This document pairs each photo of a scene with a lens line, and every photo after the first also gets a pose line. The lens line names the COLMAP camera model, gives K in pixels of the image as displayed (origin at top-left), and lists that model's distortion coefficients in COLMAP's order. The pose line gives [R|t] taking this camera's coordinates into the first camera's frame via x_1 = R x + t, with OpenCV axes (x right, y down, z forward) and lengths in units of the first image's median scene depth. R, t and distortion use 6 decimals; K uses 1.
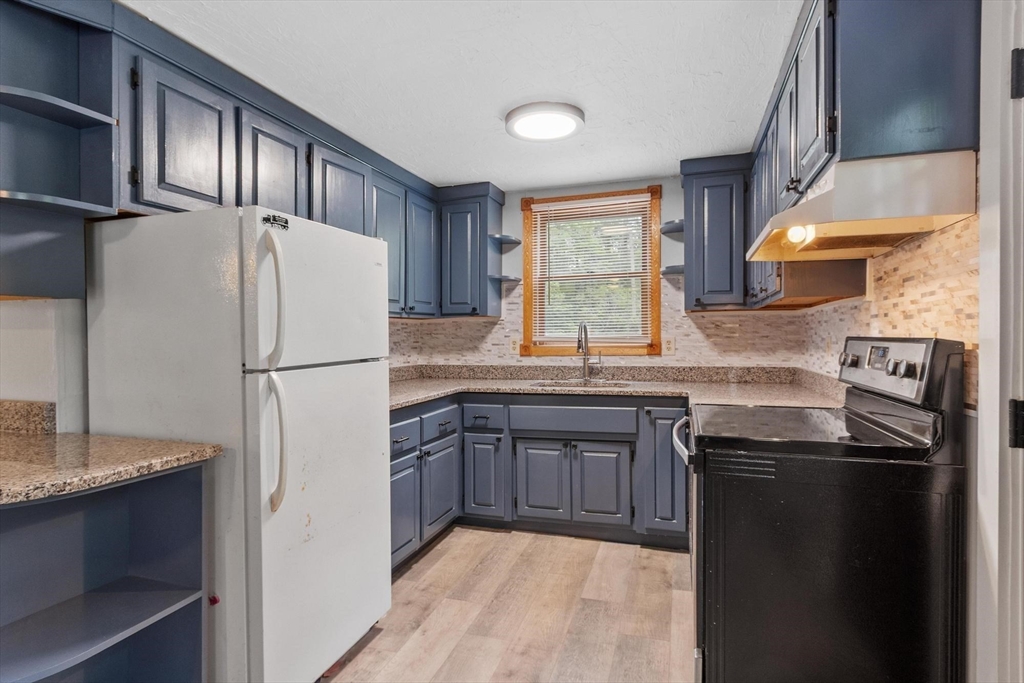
lens RADIAL K [[524.1, 0, 502.1], [0, 524.1, 344.3], [0, 0, 1]] dist [0.004587, 0.000722]
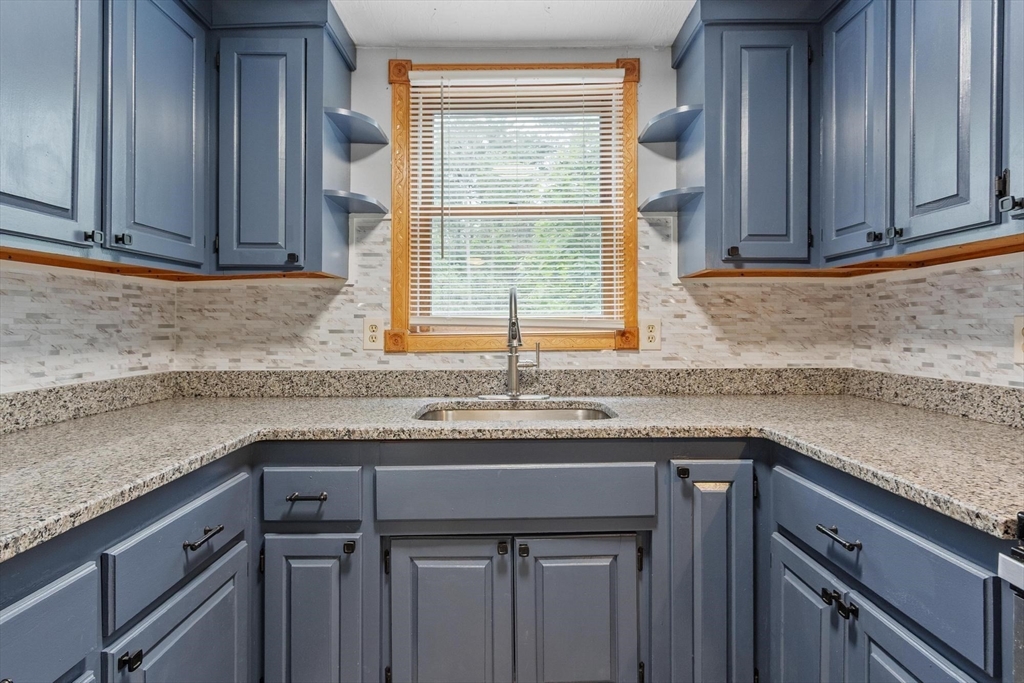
lens RADIAL K [[524.1, 0, 511.4], [0, 524.1, 329.2], [0, 0, 1]] dist [0.004587, 0.000722]
pose [[0.944375, 0.004433, 0.328840, -0.022278], [-0.001623, 0.999960, -0.008820, 0.003038], [-0.328865, 0.007796, 0.944345, 0.496913]]
